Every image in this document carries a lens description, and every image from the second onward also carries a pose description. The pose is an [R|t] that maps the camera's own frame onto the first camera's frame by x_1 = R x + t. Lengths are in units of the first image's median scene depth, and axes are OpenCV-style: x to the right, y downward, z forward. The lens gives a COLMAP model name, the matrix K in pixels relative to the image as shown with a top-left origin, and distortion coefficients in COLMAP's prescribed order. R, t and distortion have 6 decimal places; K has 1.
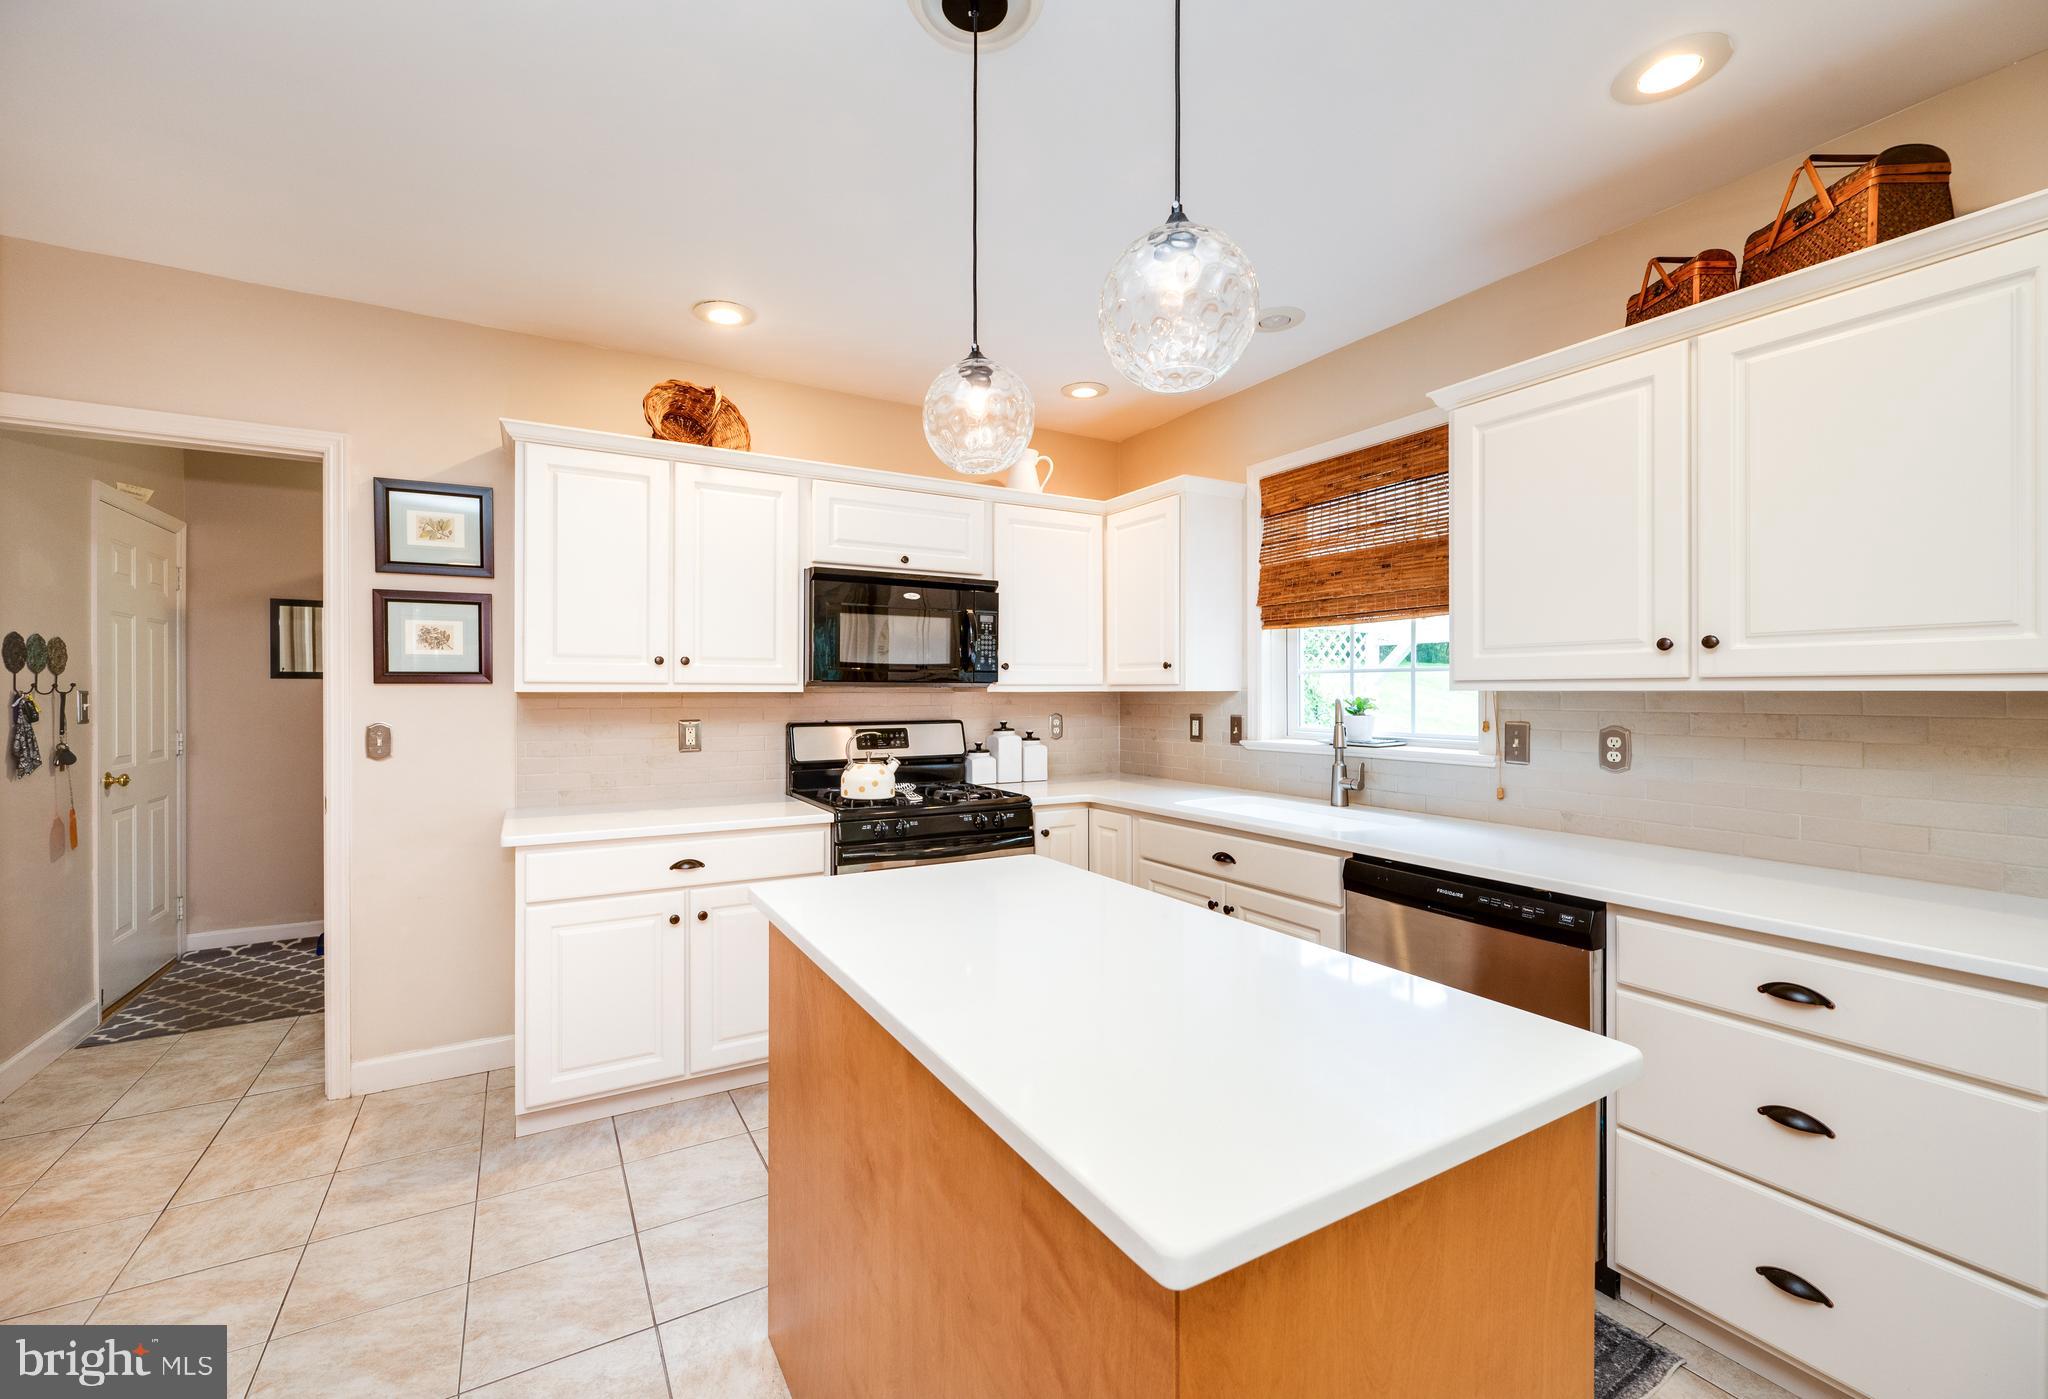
lens RADIAL K [[820.0, 0, 1005.7], [0, 820.0, 691.3], [0, 0, 1]] dist [0.002291, 0.000133]
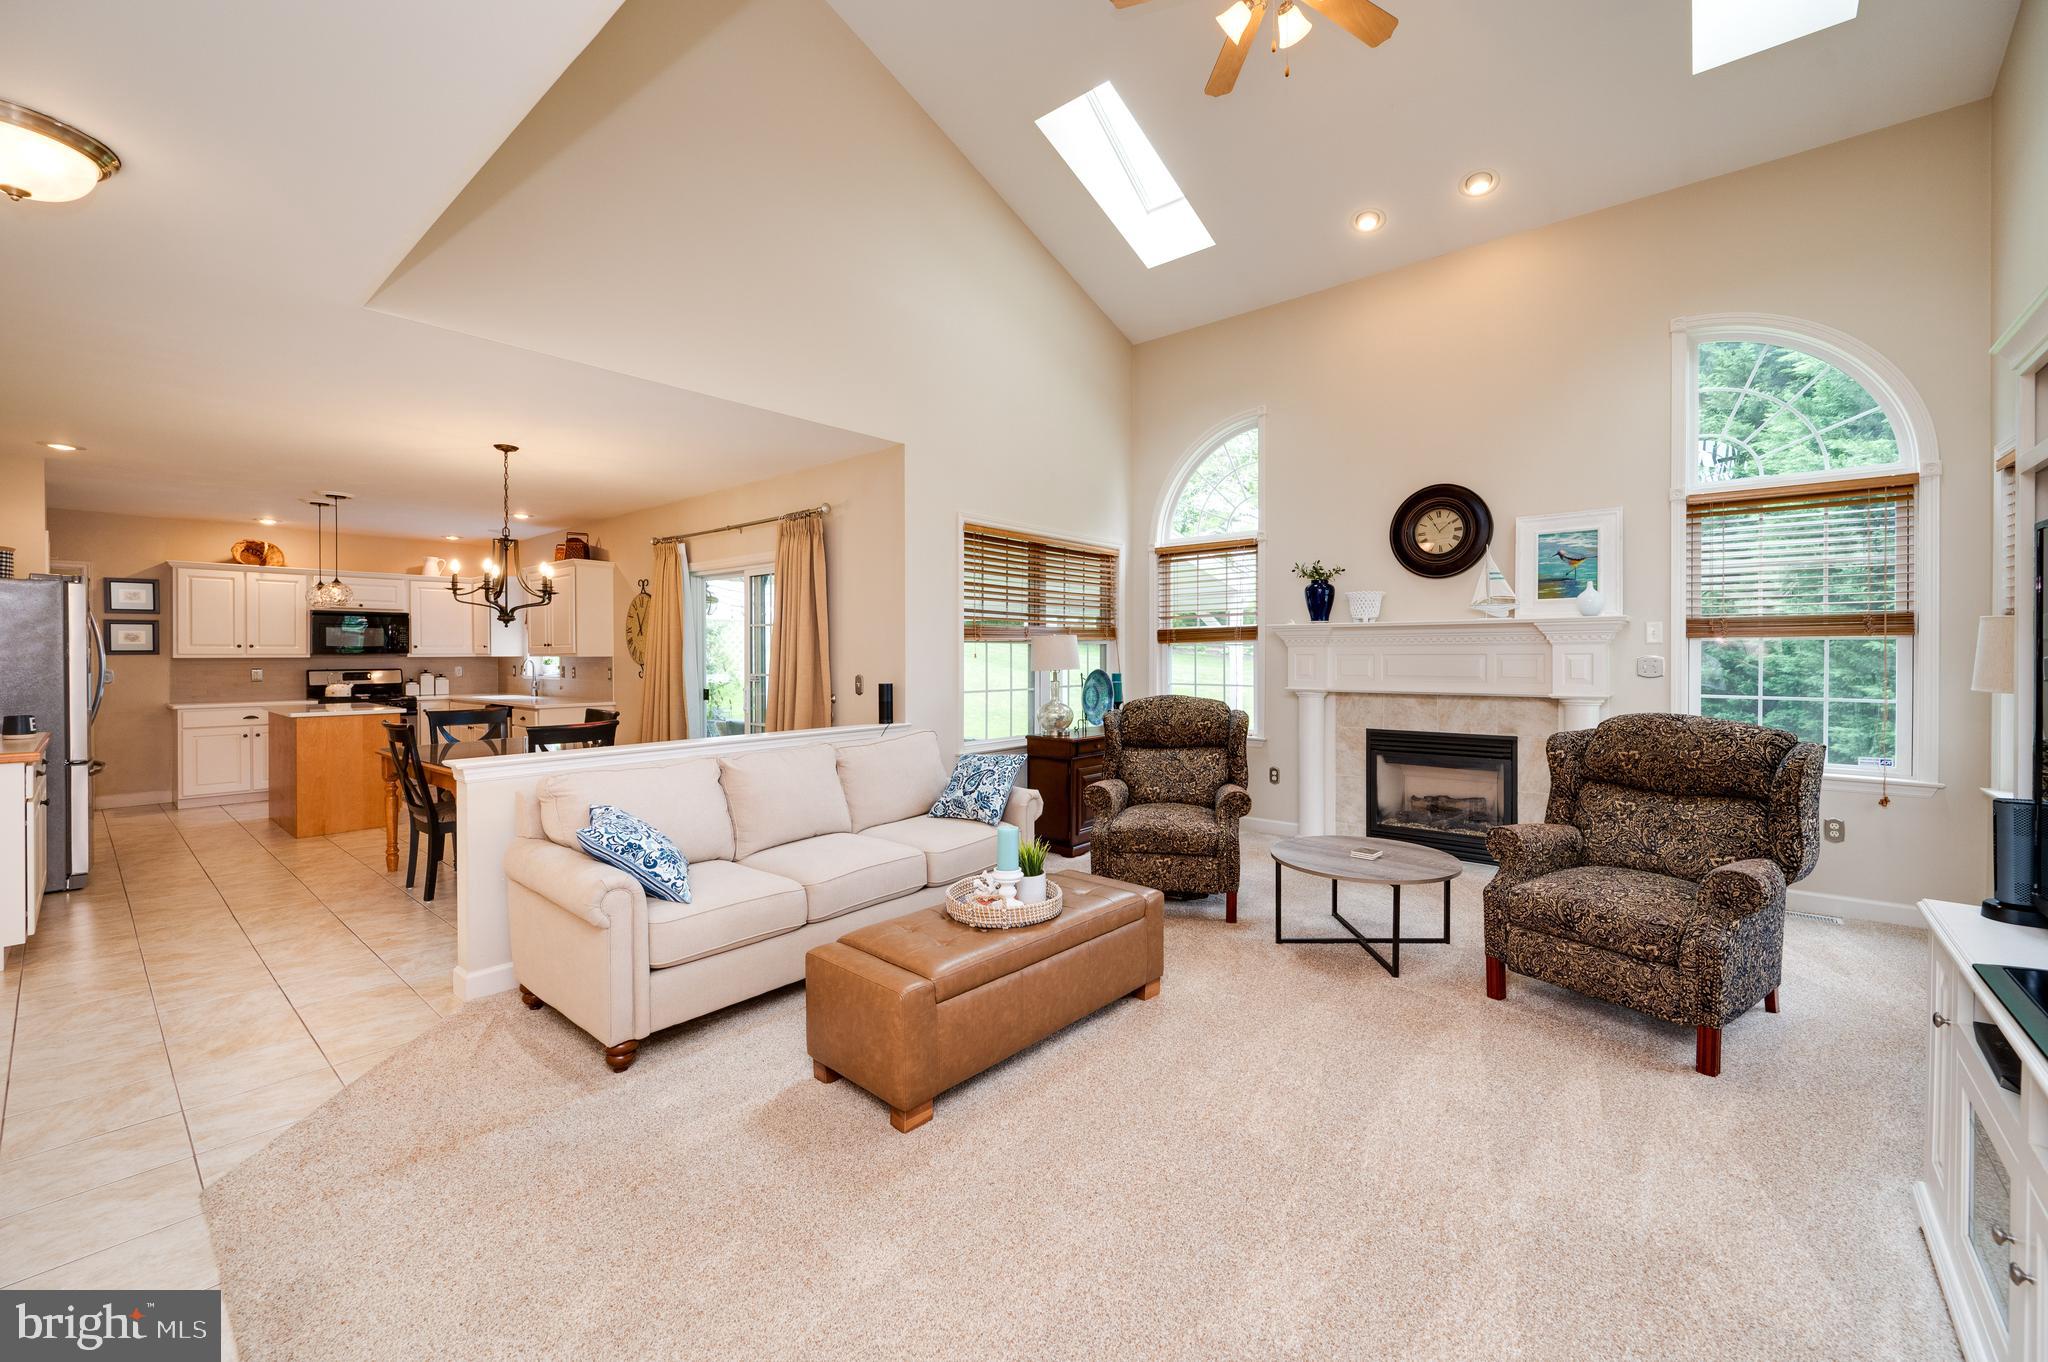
lens RADIAL K [[811.6, 0, 1029.4], [0, 811.6, 662.1], [0, 0, 1]] dist [-0.002119, -0.000326]
pose [[0.941483, -0.006849, 0.336990, 1.140241], [0.002735, 0.999916, 0.012680, -0.010708], [-0.337049, -0.011016, 0.941423, -2.417174]]
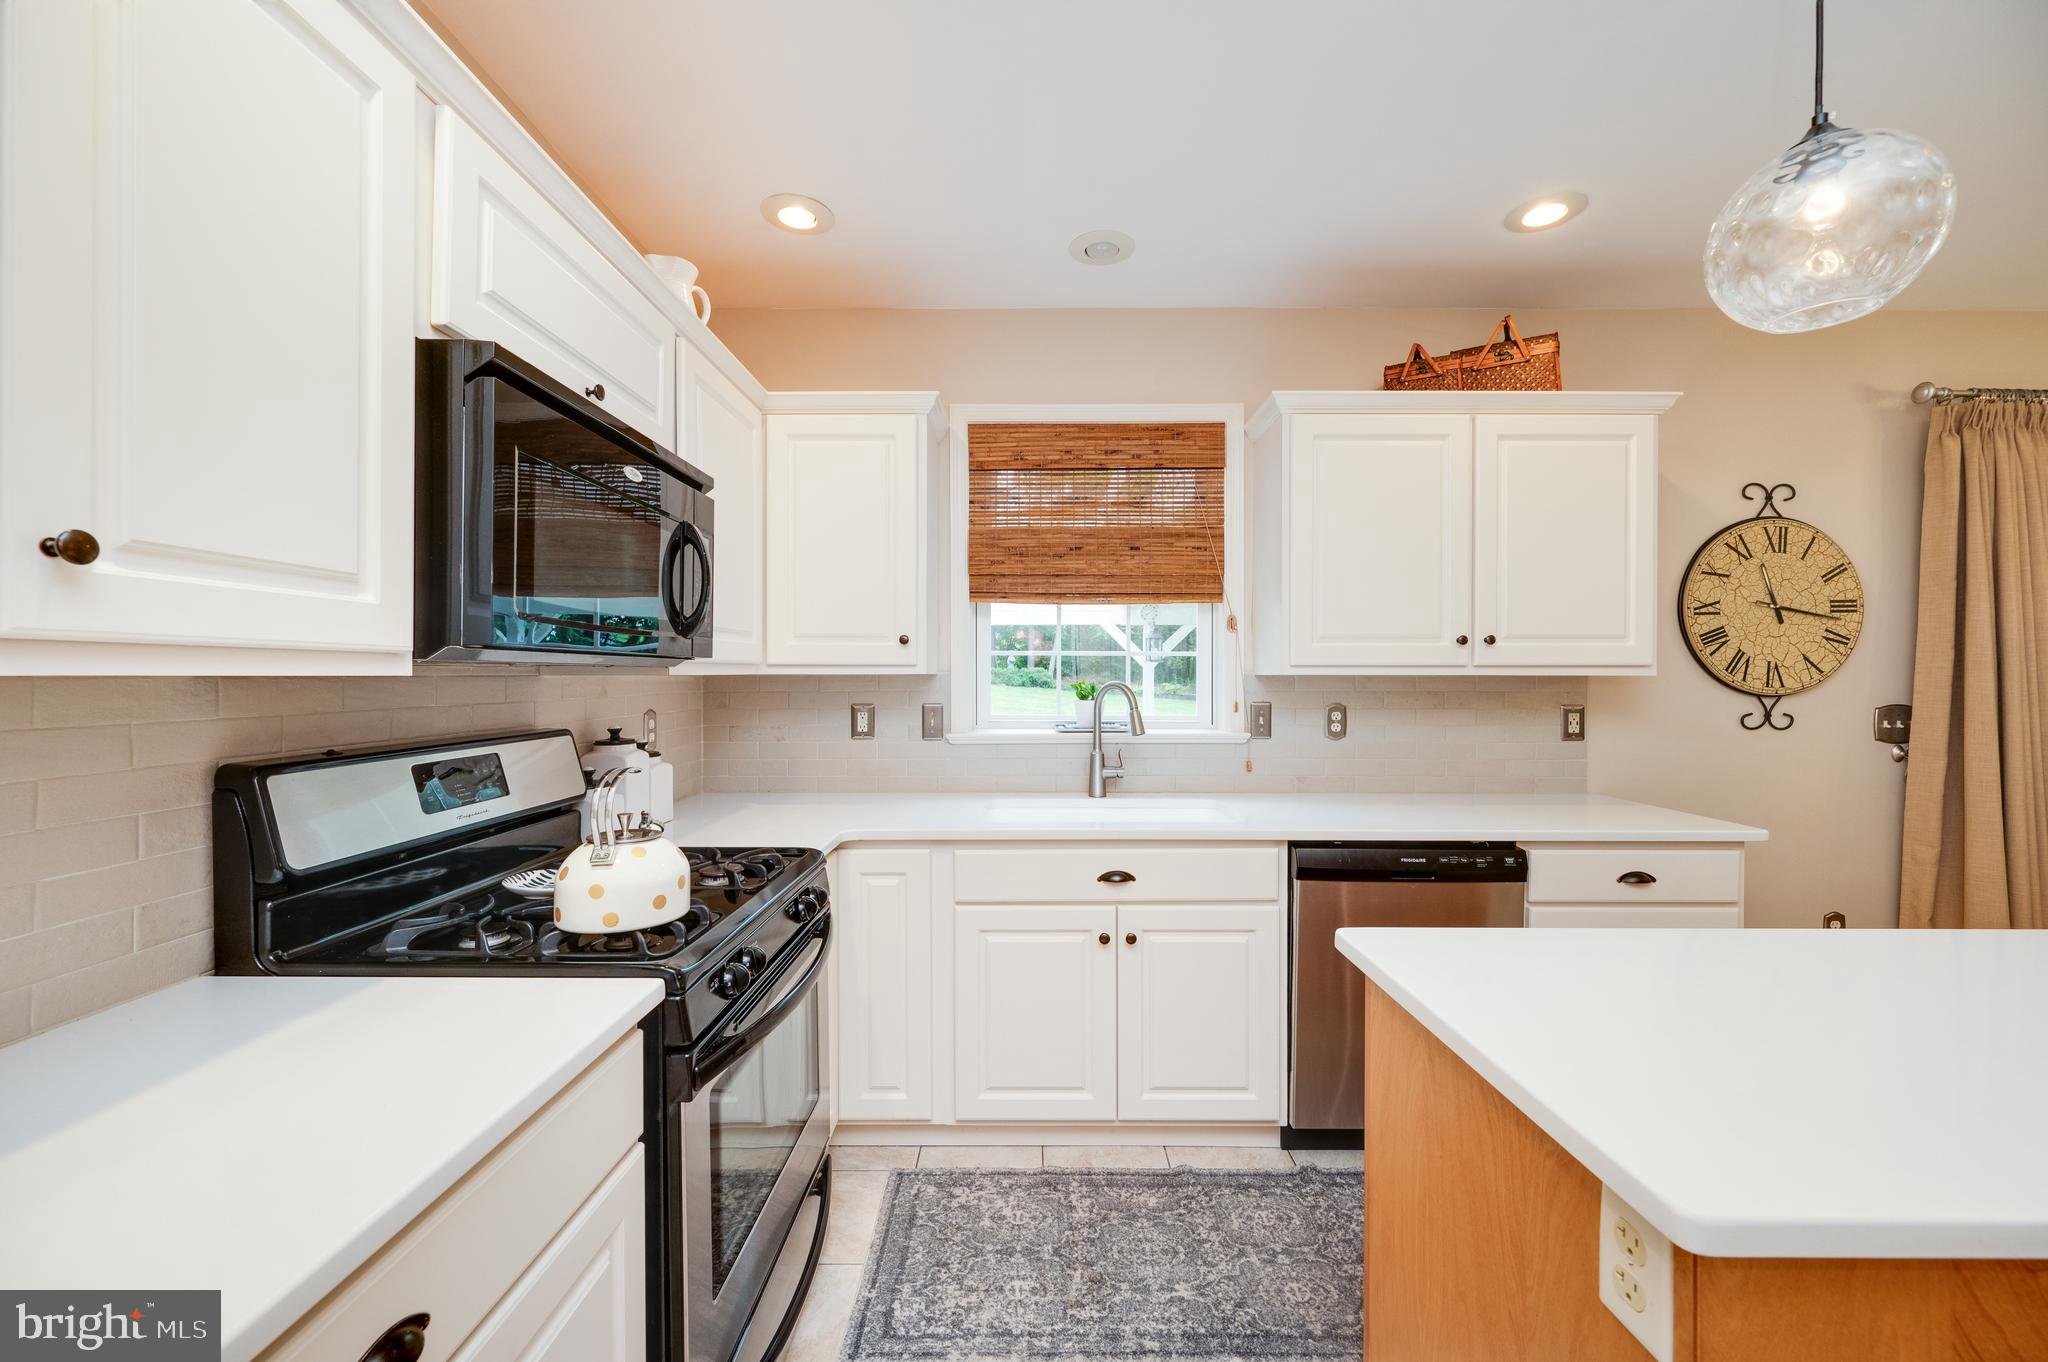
lens RADIAL K [[806.5, 0, 1029.9], [0, 806.5, 679.6], [0, 0, 1]] dist [-0.000332, -0.000219]
pose [[0.503711, -0.005001, 0.863858, -0.446254], [-0.001836, 0.999975, 0.006860, -0.001004], [-0.863871, -0.005041, 0.503689, 0.625445]]
